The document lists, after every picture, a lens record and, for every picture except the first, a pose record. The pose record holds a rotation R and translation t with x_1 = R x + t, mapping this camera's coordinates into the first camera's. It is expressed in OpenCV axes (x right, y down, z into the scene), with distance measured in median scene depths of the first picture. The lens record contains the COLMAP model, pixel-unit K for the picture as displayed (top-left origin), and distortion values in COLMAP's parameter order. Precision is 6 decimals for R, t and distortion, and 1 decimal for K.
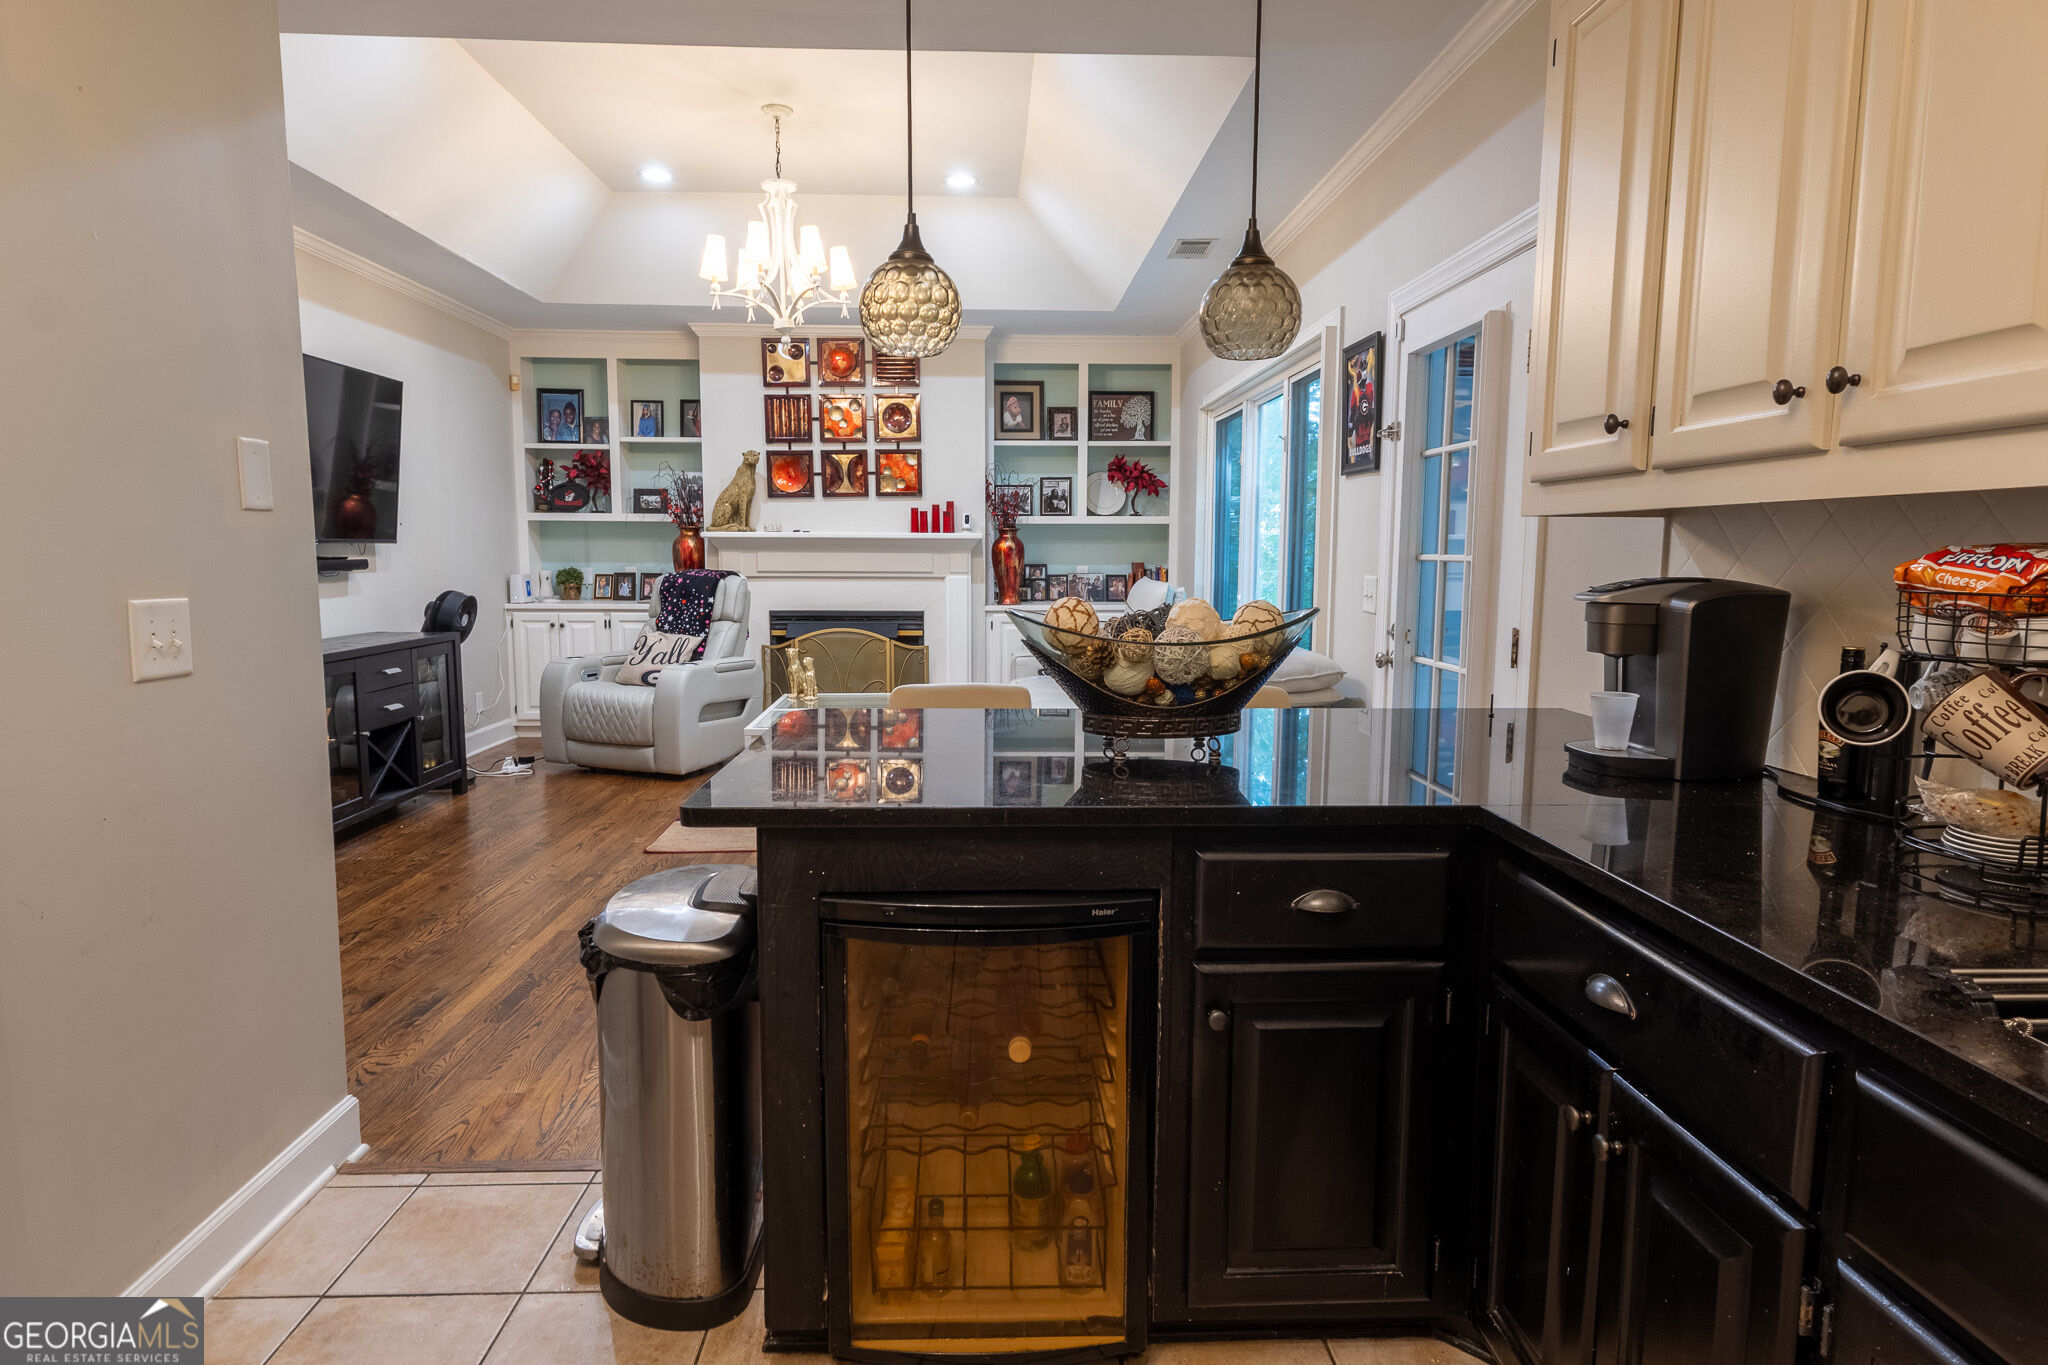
lens RADIAL K [[1125.3, 0, 1021.2], [0, 1125.3, 680.1], [0, 0, 1]] dist [-0.004039, 0.000403]
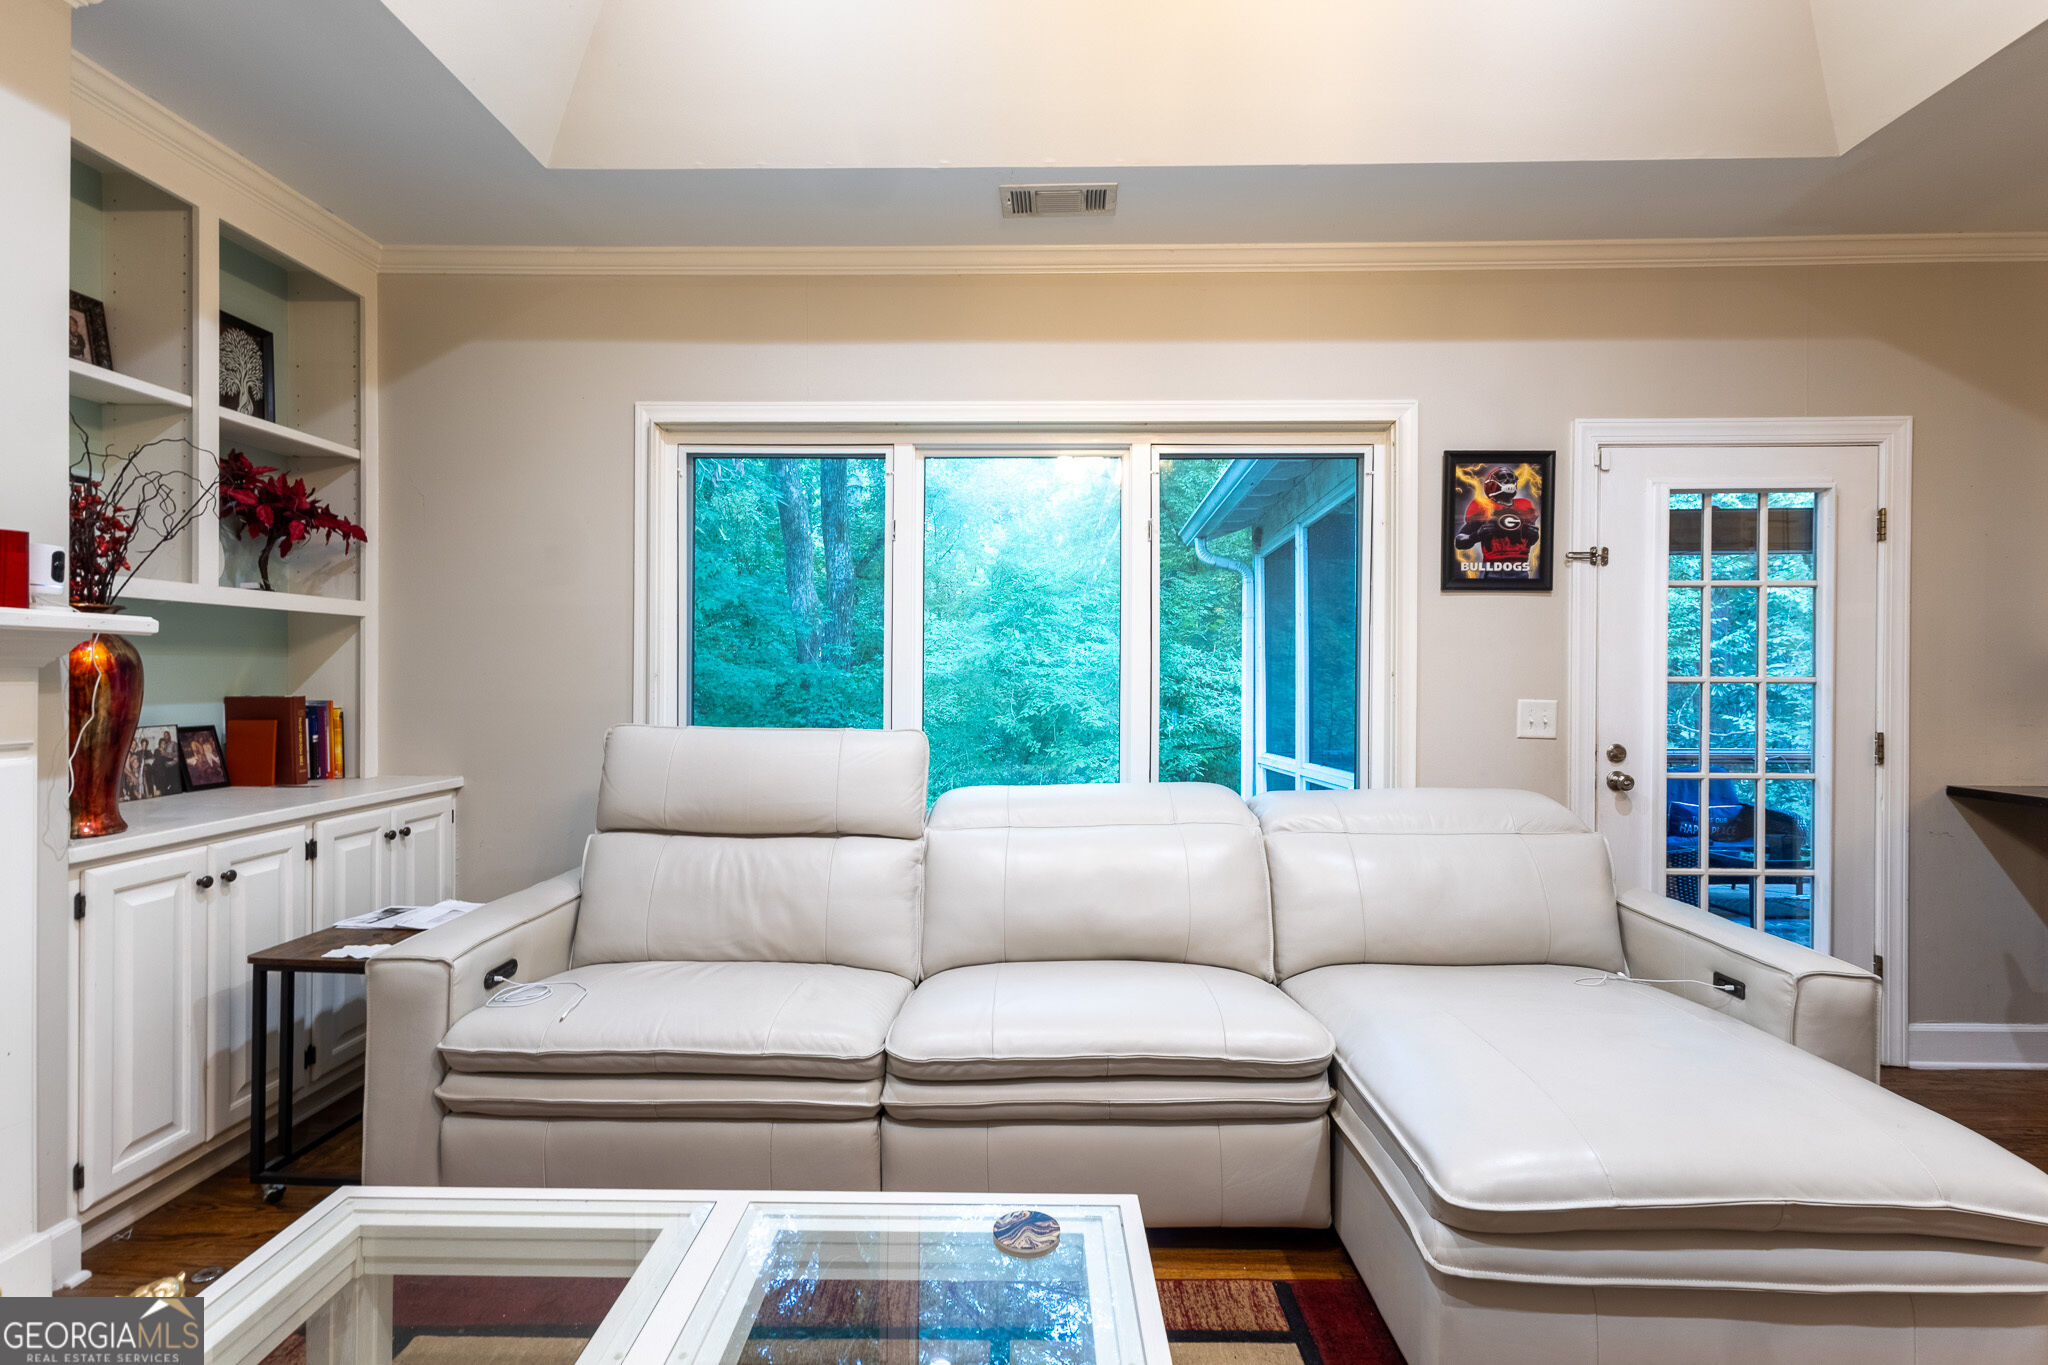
lens RADIAL K [[945.3, 0, 1025.5], [0, 945.3, 679.8], [0, 0, 1]] dist [0.010310, -0.001124]
pose [[0.067564, -0.004992, 0.997702, -0.315915], [0.112139, 0.993689, -0.002622, -0.094544], [-0.991393, 0.112058, 0.067698, 0.832894]]
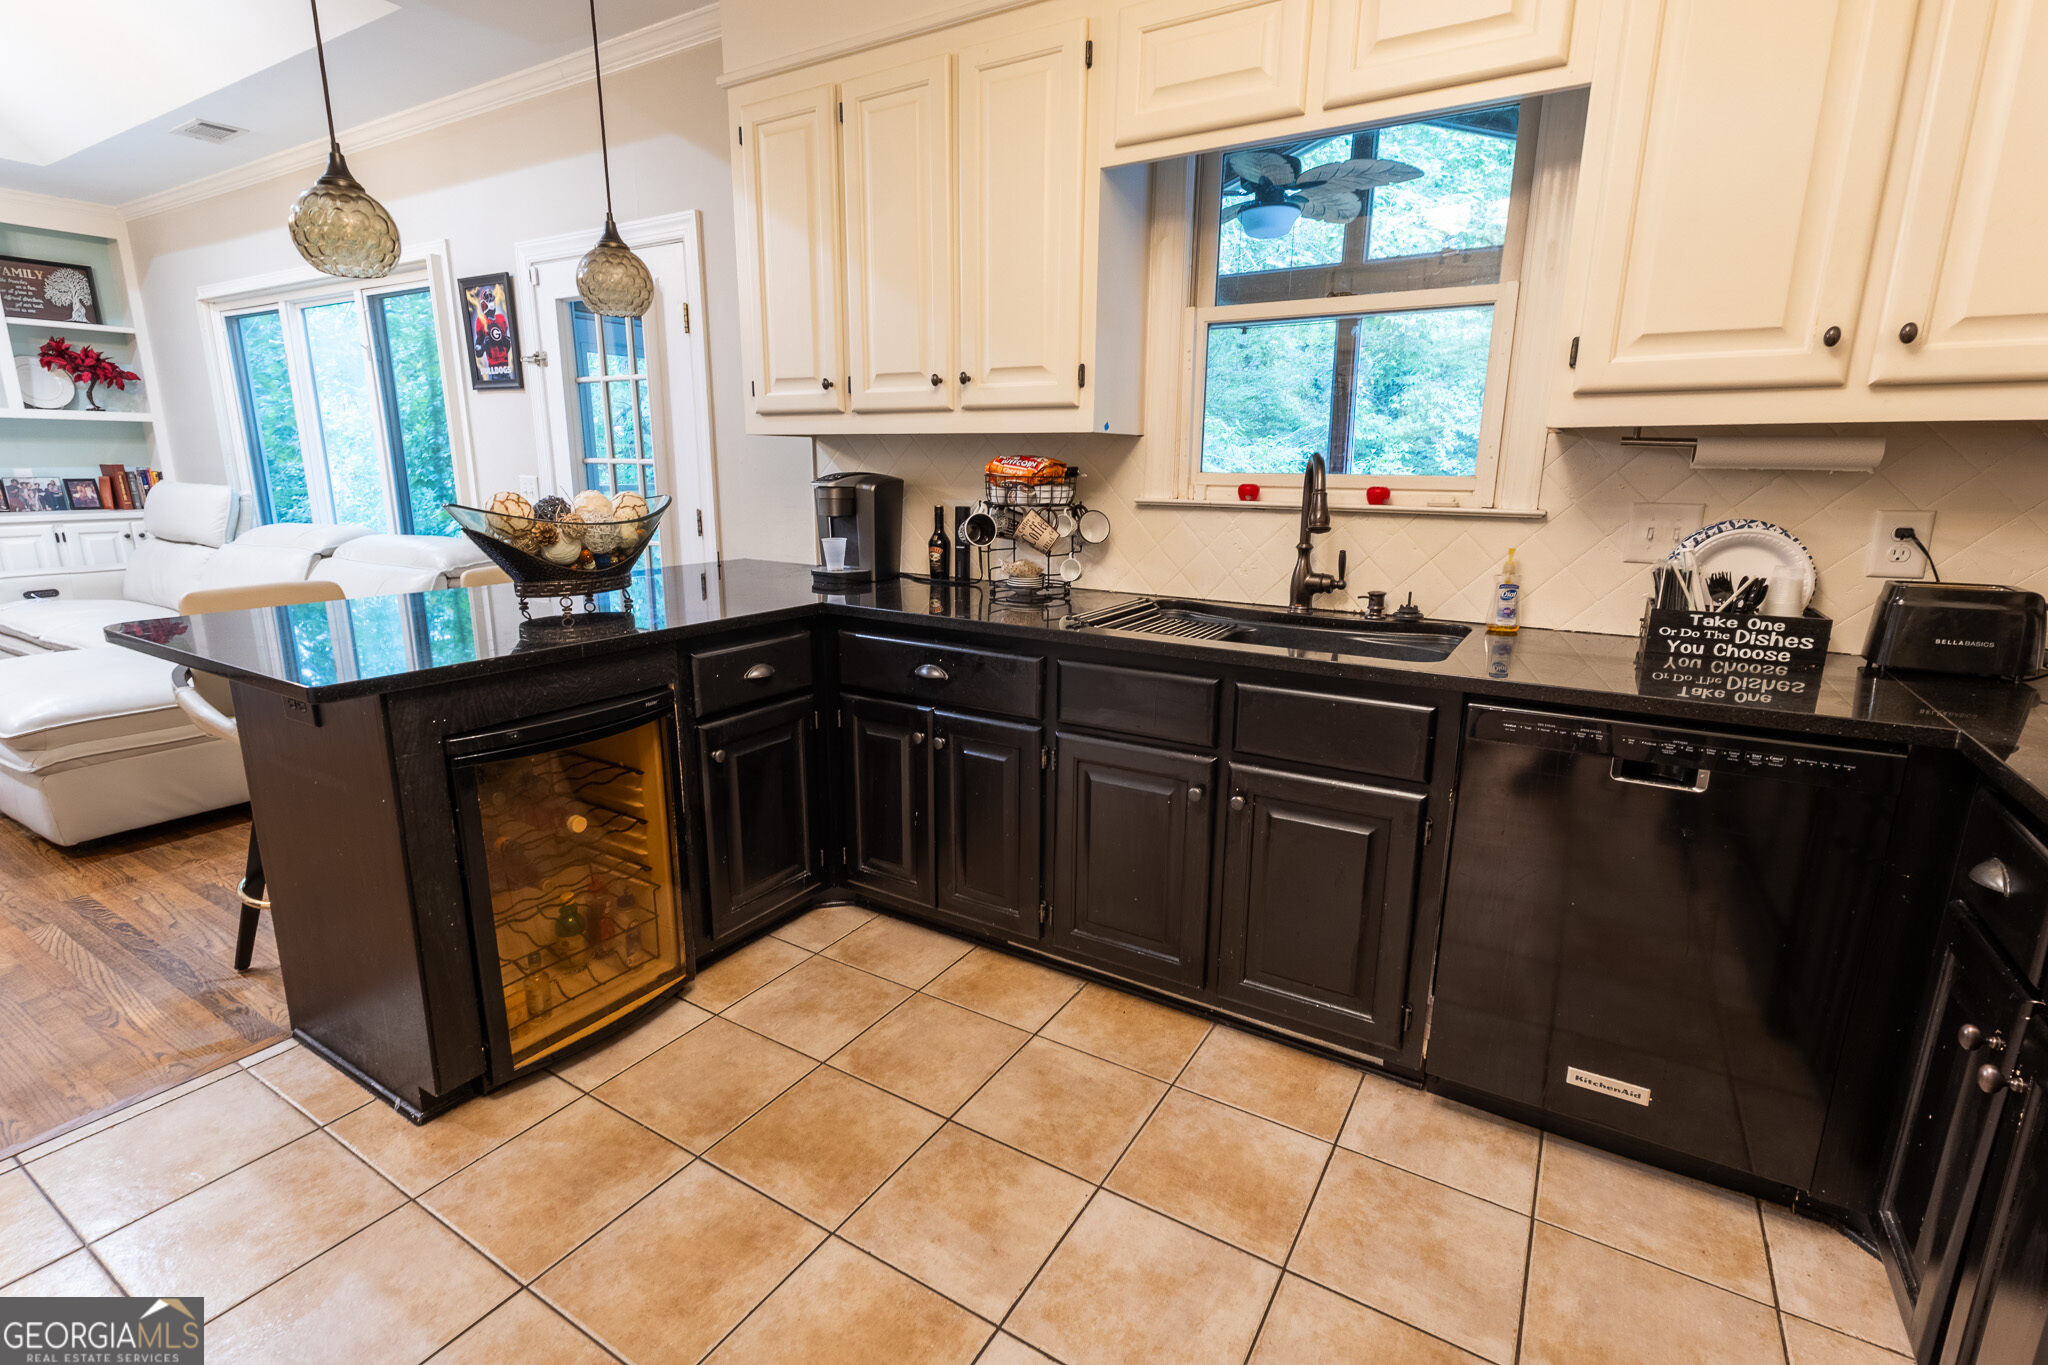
lens RADIAL K [[945.3, 0, 1005.5], [0, 945.3, 676.6], [0, 0, 1]] dist [0.010310, -0.001124]
pose [[0.564903, -0.182215, 0.804787, -0.168399], [0.088481, 0.983066, 0.160473, 0.002993], [-0.820400, -0.019443, 0.571460, -0.026191]]
